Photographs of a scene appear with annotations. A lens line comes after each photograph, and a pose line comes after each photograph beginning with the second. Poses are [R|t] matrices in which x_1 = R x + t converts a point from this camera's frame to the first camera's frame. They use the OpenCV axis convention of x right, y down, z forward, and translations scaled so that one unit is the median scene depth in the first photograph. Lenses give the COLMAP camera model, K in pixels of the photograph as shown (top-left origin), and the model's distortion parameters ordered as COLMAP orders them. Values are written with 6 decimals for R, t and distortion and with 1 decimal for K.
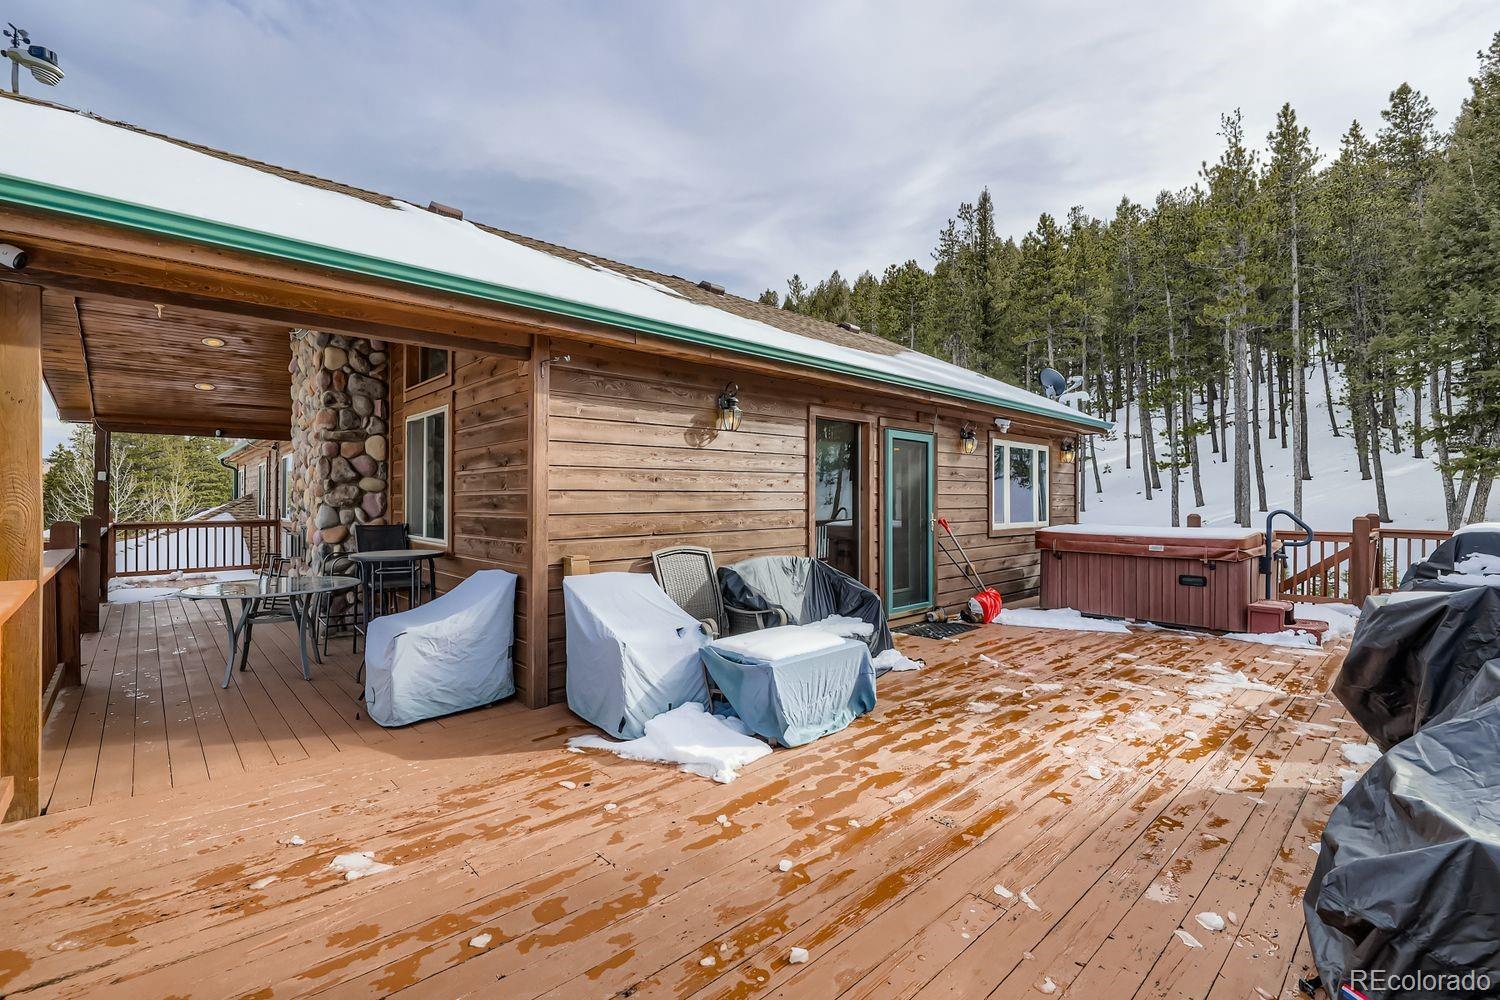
lens RADIAL K [[631.7, 0, 765.3], [0, 631.7, 501.0], [0, 0, 1]] dist [0.003818, -0.001092]
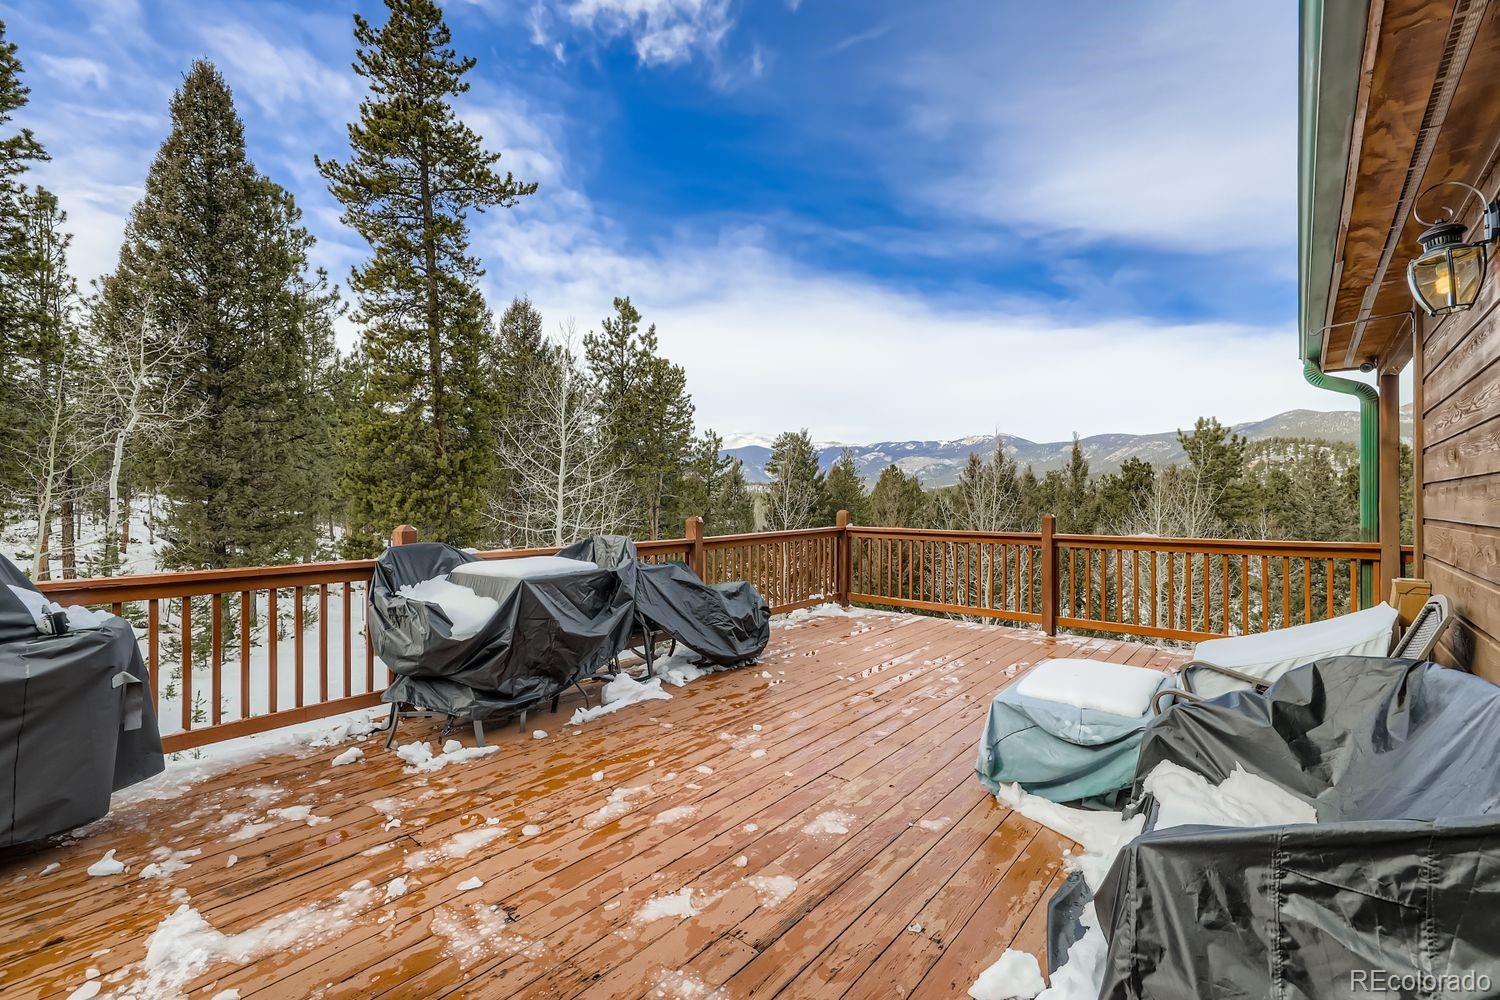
lens RADIAL K [[631.7, 0, 753.5], [0, 631.7, 499.8], [0, 0, 1]] dist [0.003818, -0.001092]
pose [[-0.994661, 0.001050, -0.103191, 0.225718], [0.000515, 0.999986, 0.005216, 0.000036], [0.103195, 0.005135, -0.994648, 0.754524]]
